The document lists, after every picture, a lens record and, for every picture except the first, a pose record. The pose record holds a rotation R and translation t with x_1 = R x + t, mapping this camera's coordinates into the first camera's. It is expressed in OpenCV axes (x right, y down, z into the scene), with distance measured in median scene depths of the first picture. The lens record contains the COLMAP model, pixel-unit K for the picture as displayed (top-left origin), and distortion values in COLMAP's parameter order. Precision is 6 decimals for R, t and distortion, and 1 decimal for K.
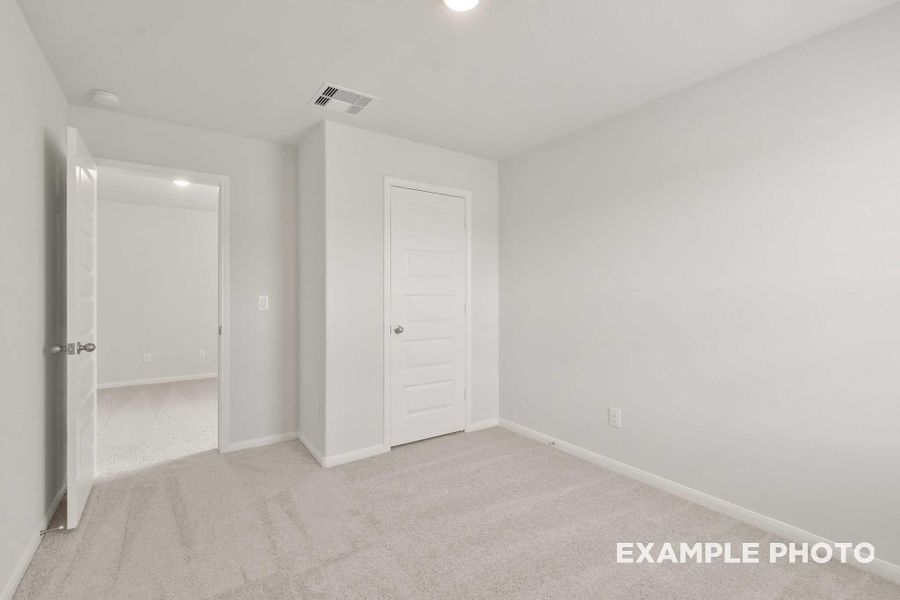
lens RADIAL K [[406.2, 0, 451.1], [0, 406.2, 294.0], [0, 0, 1]] dist [0.010861, -0.000038]
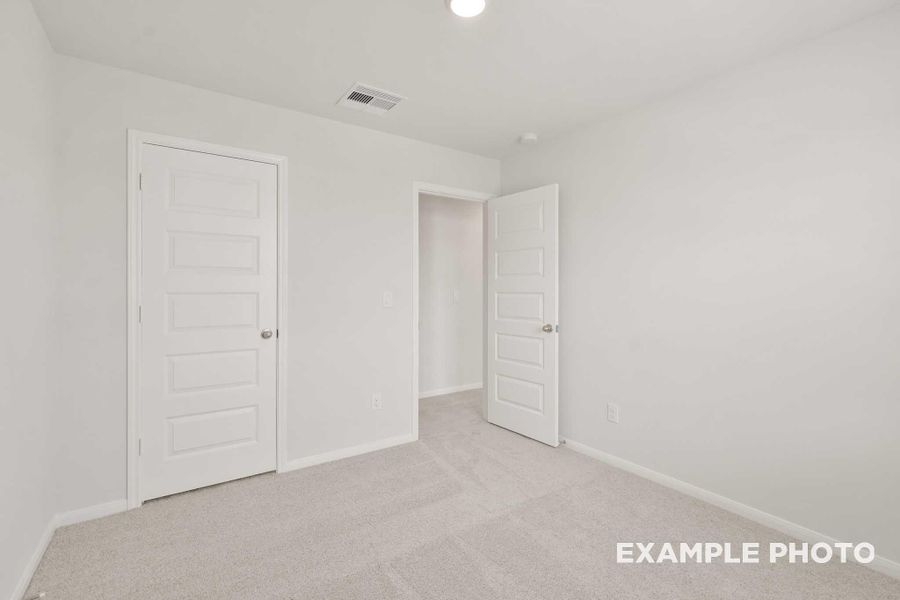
lens RADIAL K [[404.2, 0, 449.7], [0, 404.2, 289.7], [0, 0, 1]] dist [0.009811, -0.000261]
pose [[0.999910, 0.000786, -0.013421, 0.367648], [-0.000729, 0.999991, 0.004238, -0.006318], [0.013424, -0.004228, 0.999901, 0.247613]]
